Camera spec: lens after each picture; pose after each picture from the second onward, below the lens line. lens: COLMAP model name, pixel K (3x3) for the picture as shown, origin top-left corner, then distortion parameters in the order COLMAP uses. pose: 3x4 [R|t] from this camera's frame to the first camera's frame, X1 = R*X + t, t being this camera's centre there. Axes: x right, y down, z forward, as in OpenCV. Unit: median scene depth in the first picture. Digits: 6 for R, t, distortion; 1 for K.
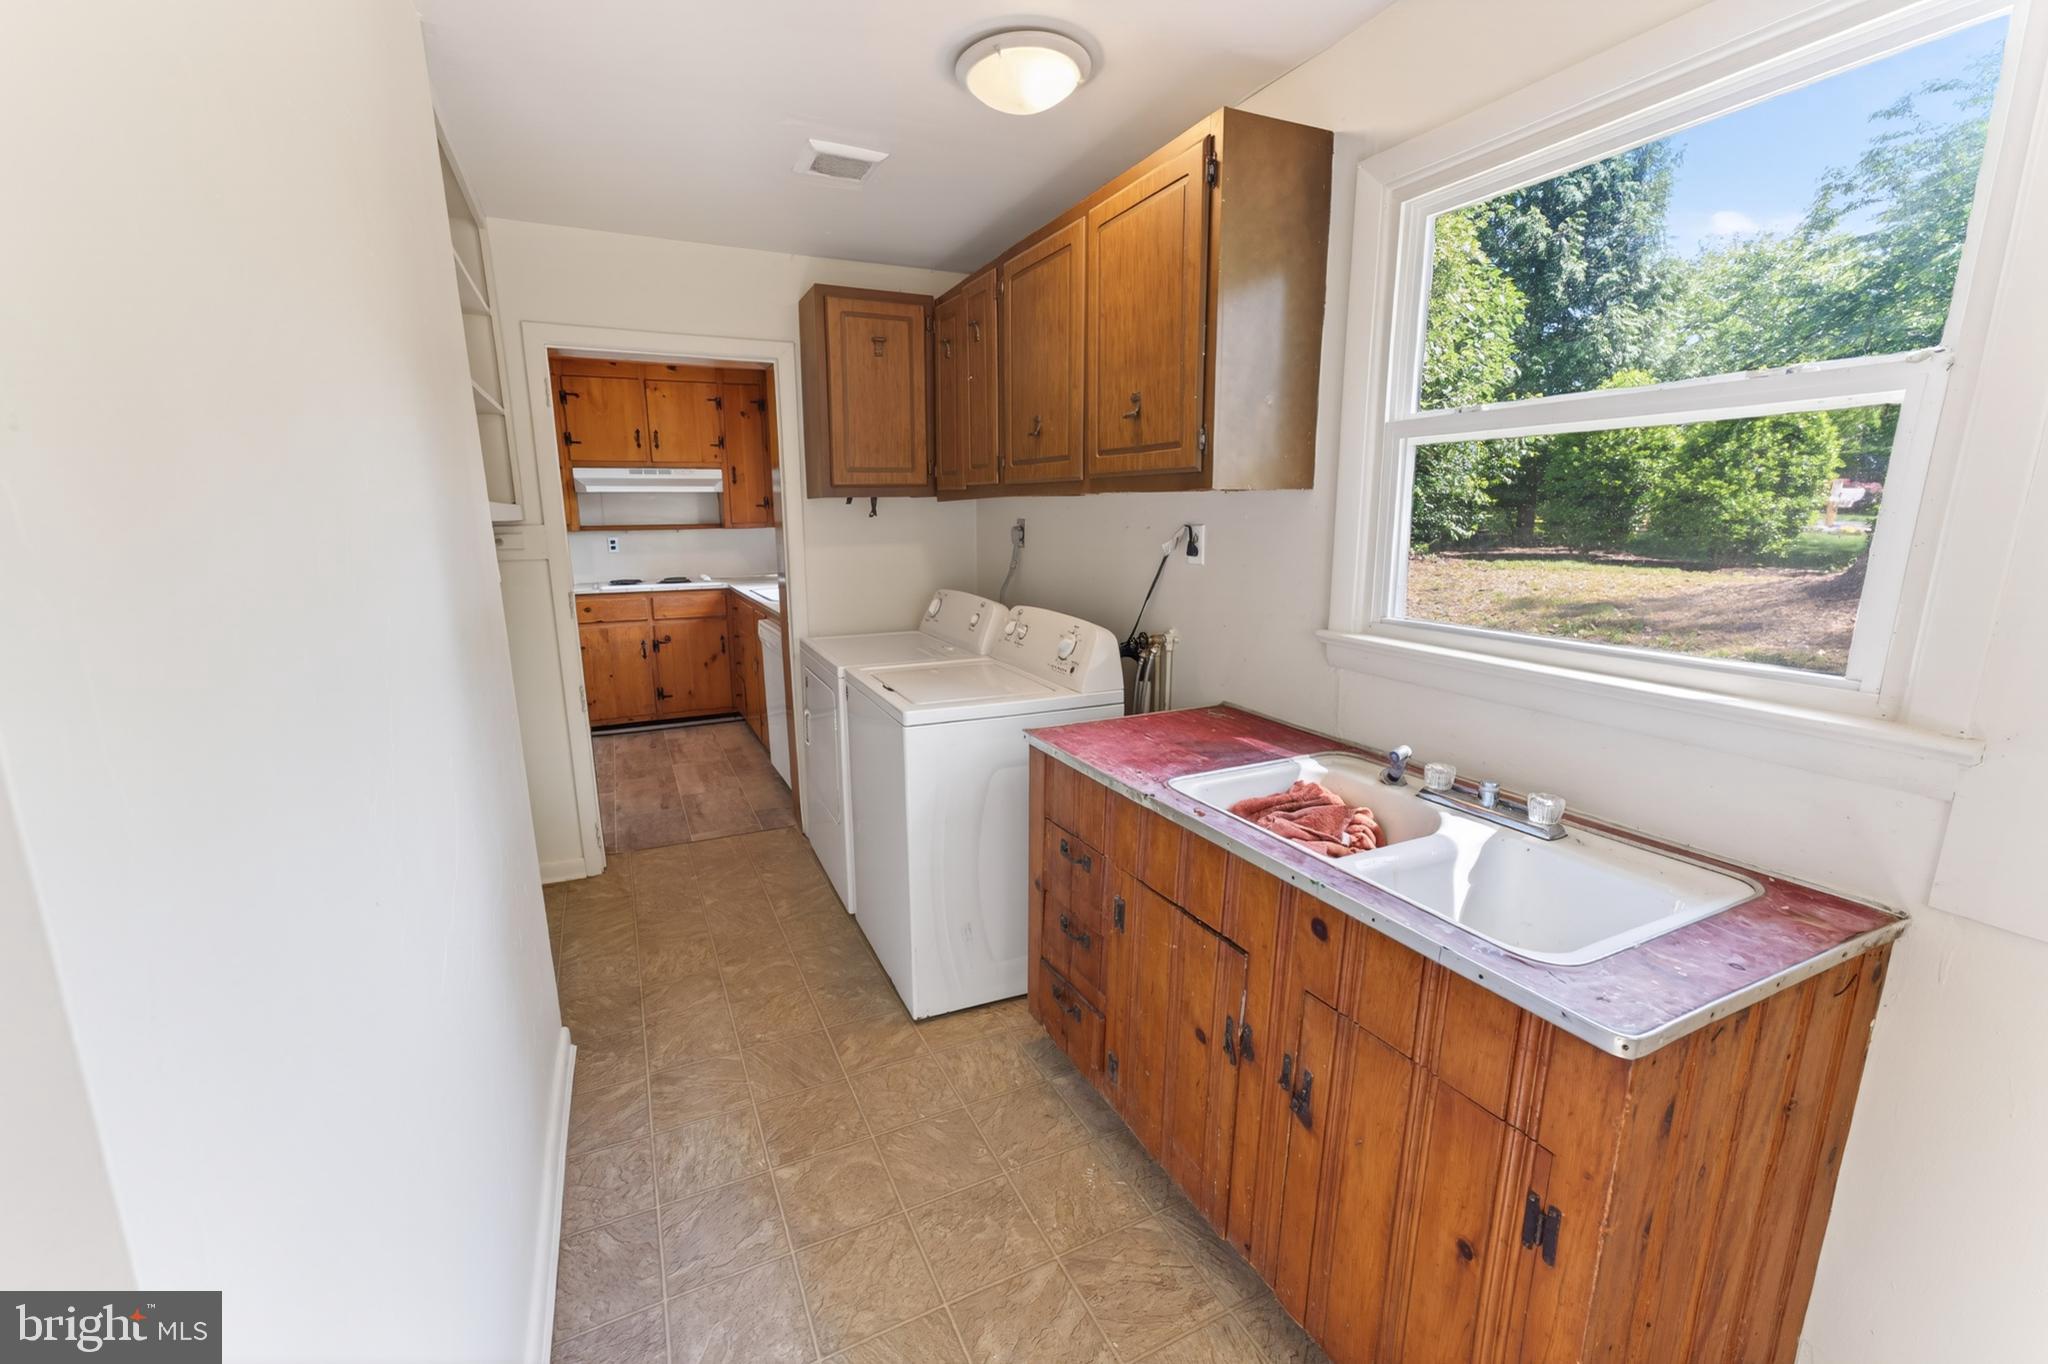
lens RADIAL K [[834.0, 0, 990.9], [0, 834.0, 683.4], [0, 0, 1]] dist [0.000549, 0.000035]
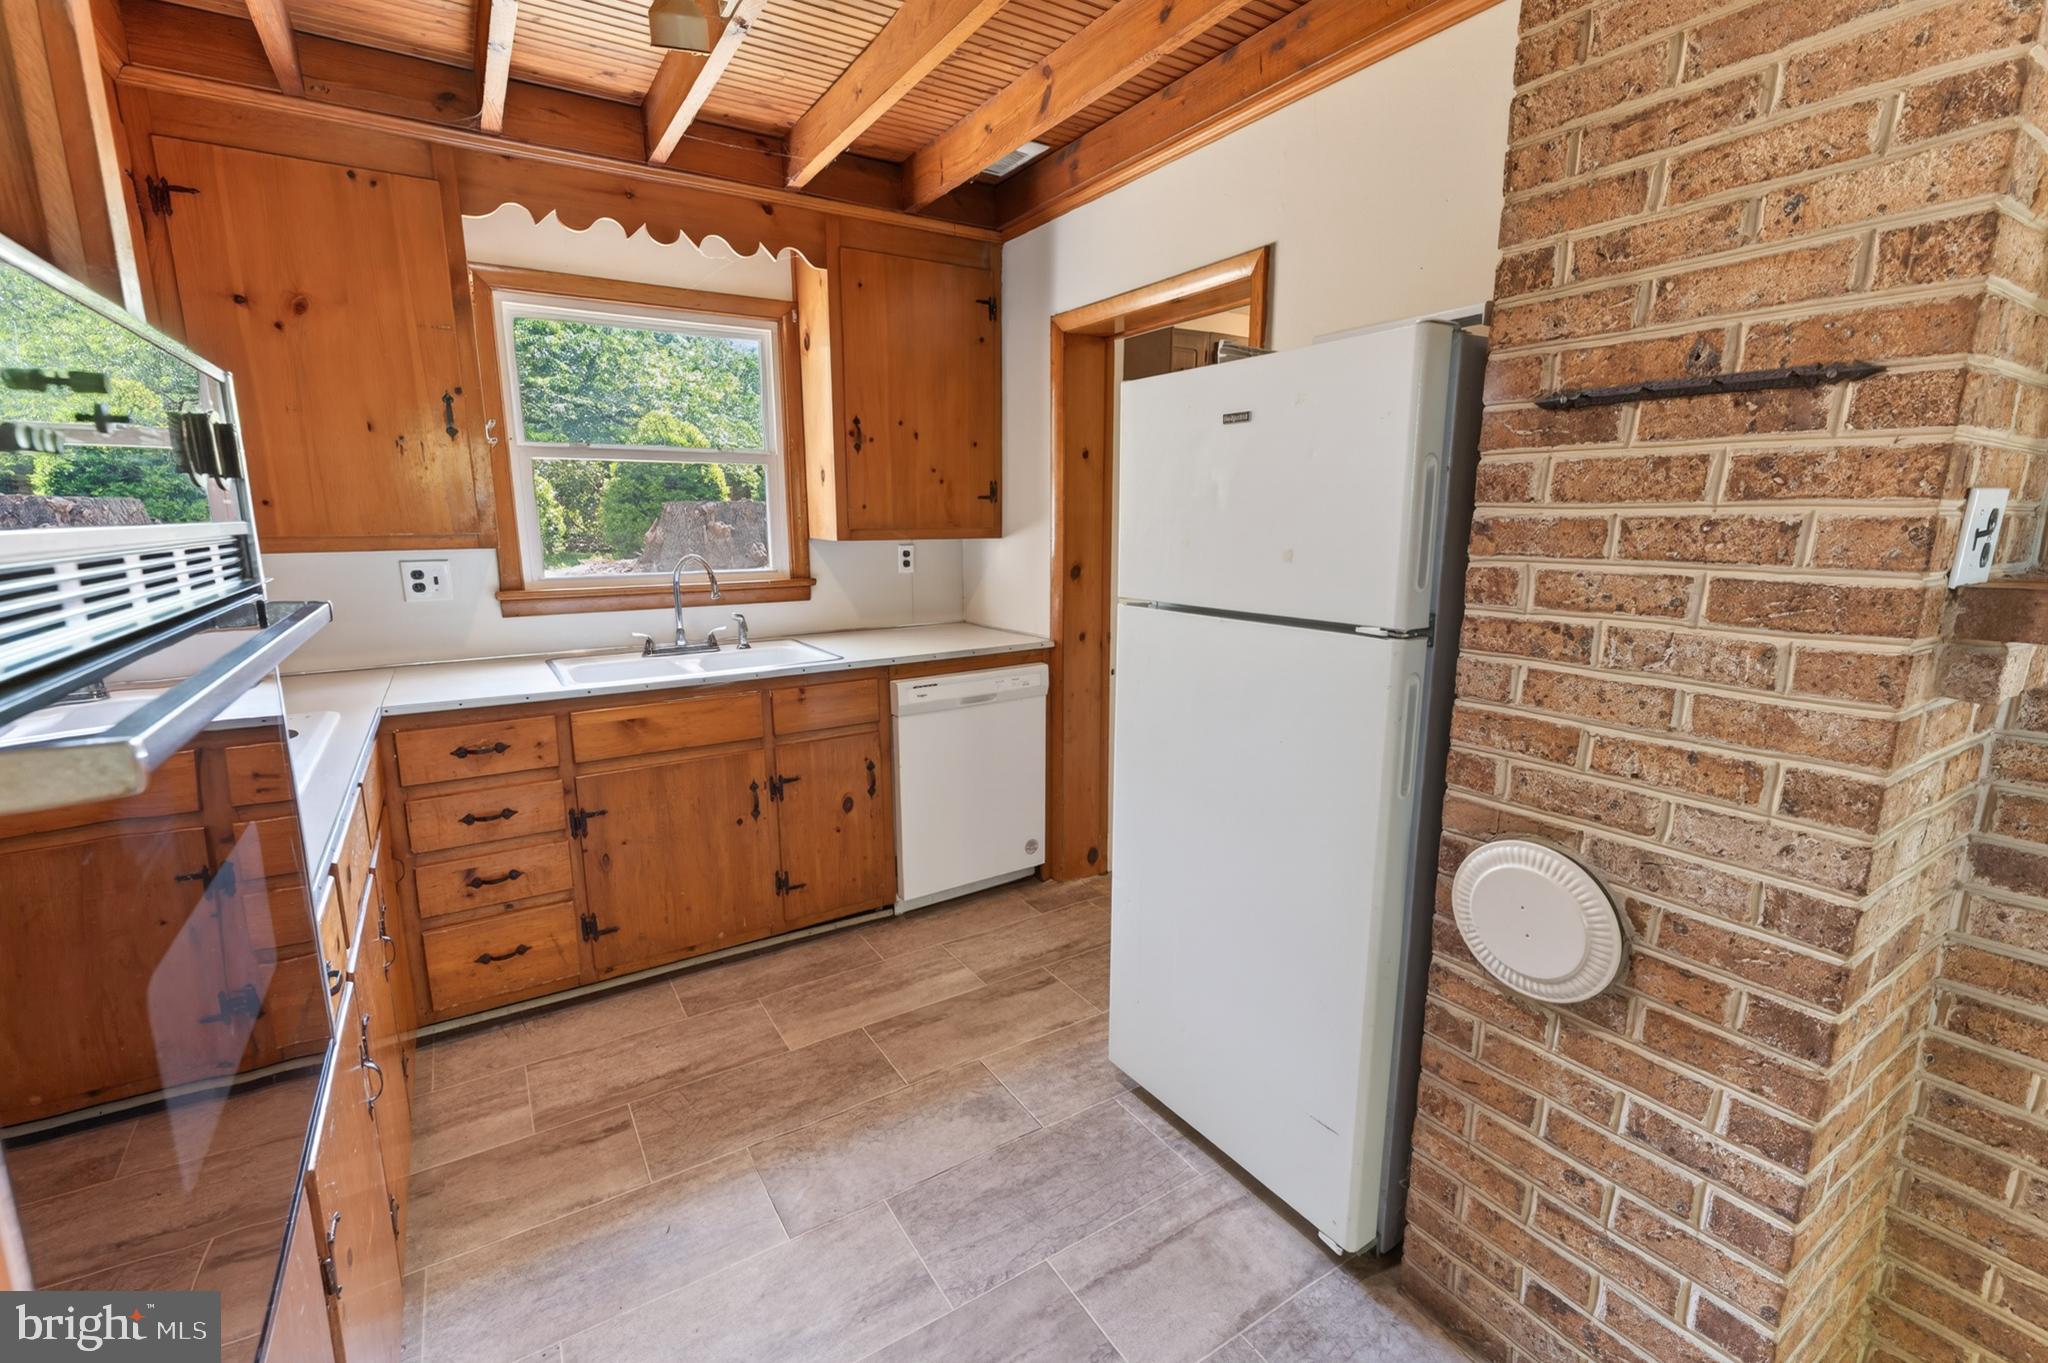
lens RADIAL K [[871.1, 0, 1009.8], [0, 871.1, 689.5], [0, 0, 1]] dist [0.001224, -0.000078]
pose [[-0.129683, -0.189047, 0.973367, -1.083881], [0.198629, 0.956806, 0.212294, -0.227399], [-0.971457, 0.220870, -0.086532, 1.140052]]
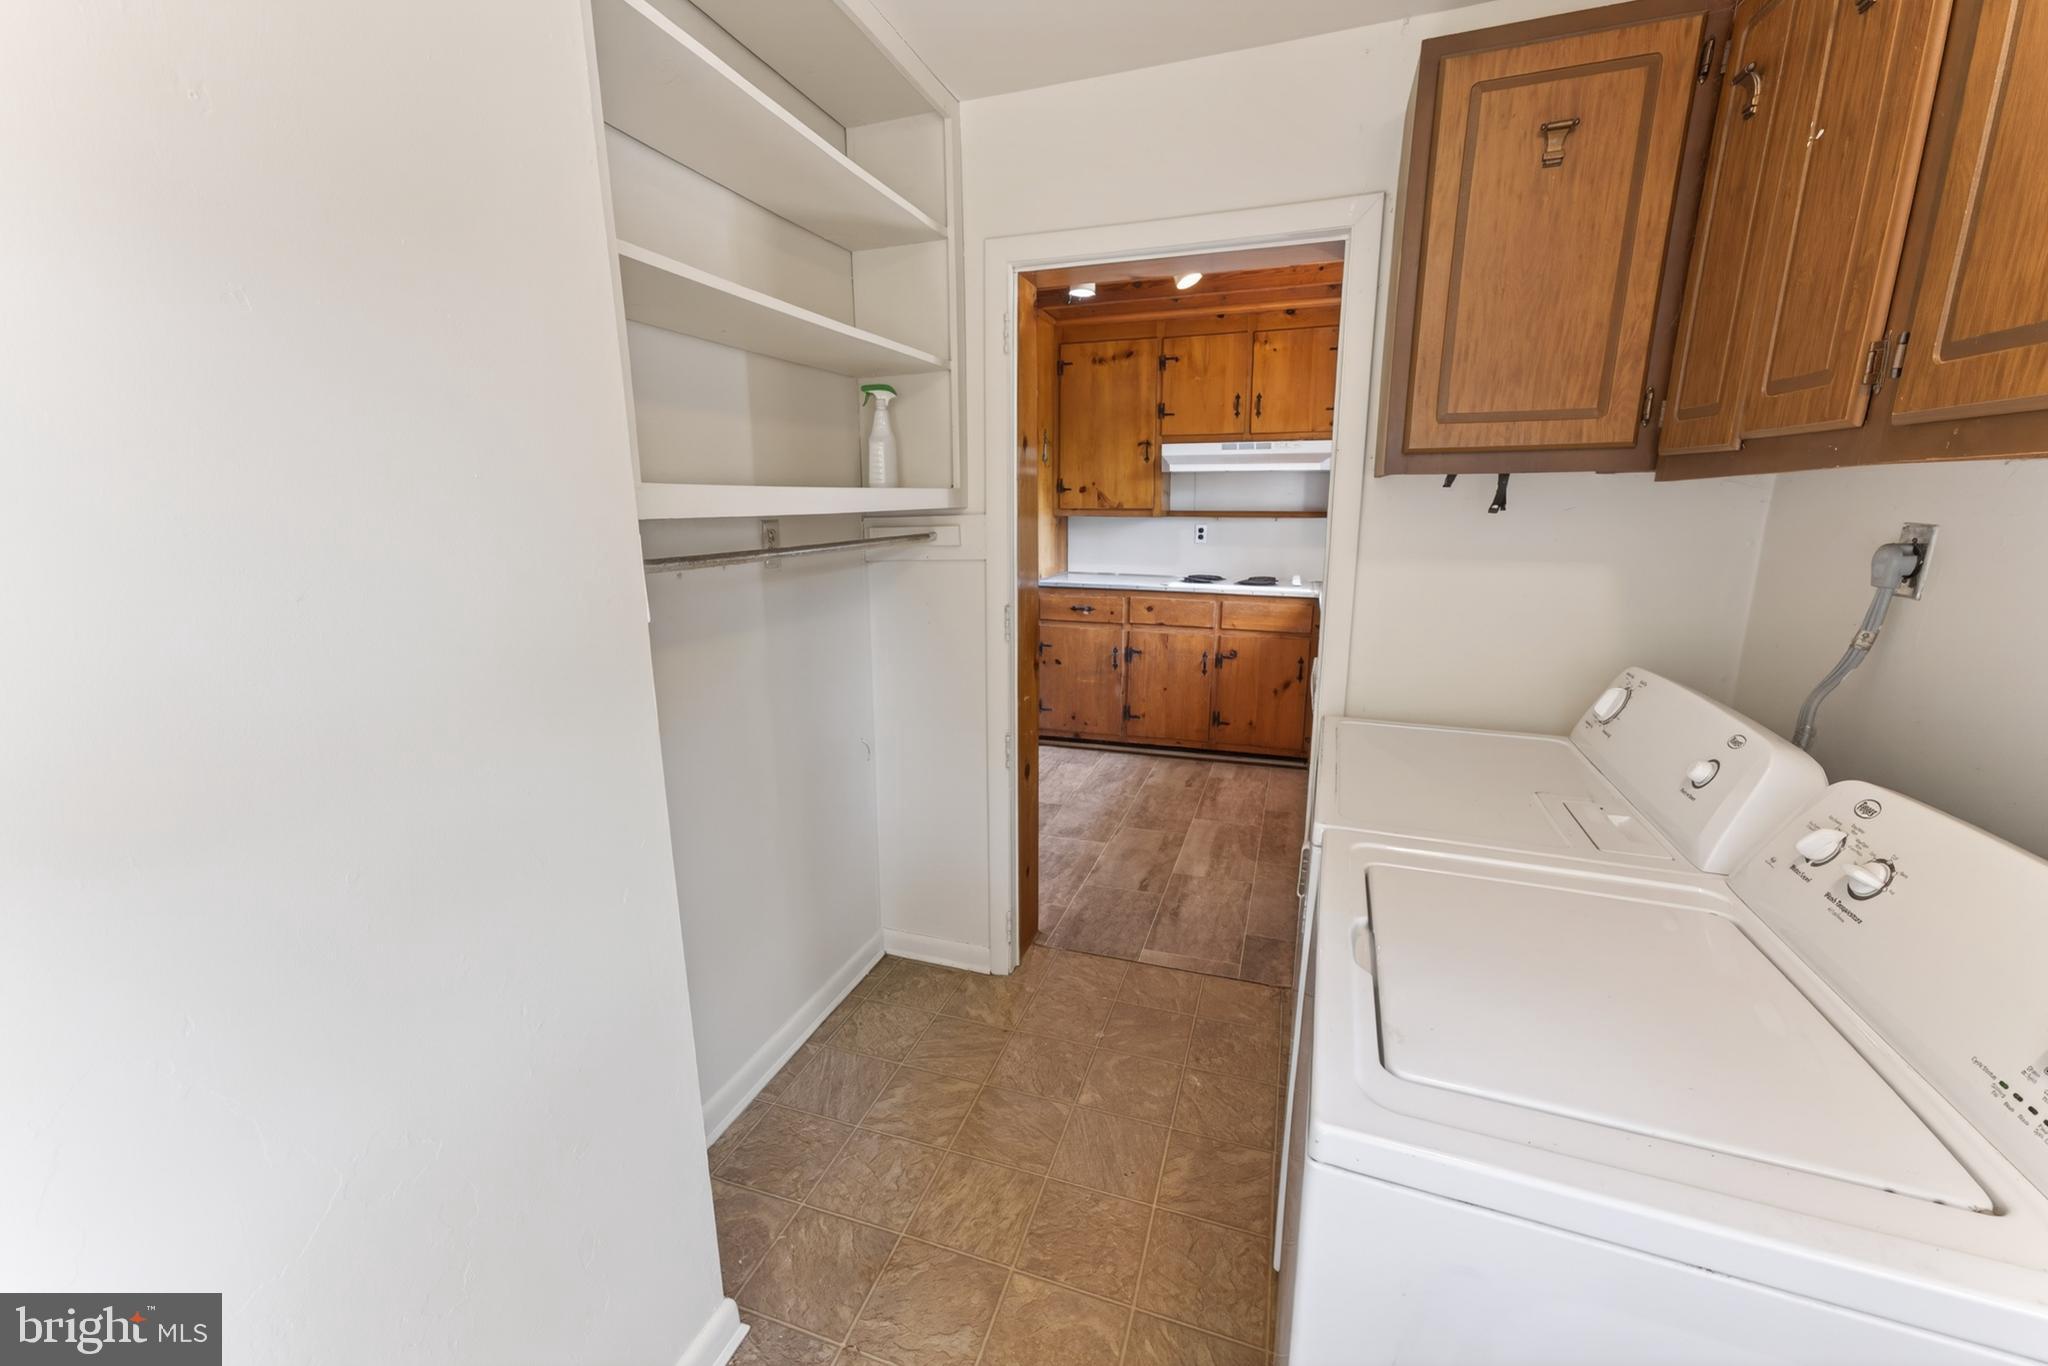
lens RADIAL K [[830.9, 0, 1000.4], [0, 830.9, 682.2], [0, 0, 1]] dist [-0.037020, 0.018956]
pose [[0.715626, 0.159544, -0.680019, -0.000291], [-0.144914, 0.986294, 0.078899, -0.083658], [0.683286, 0.042082, 0.728937, 0.388481]]
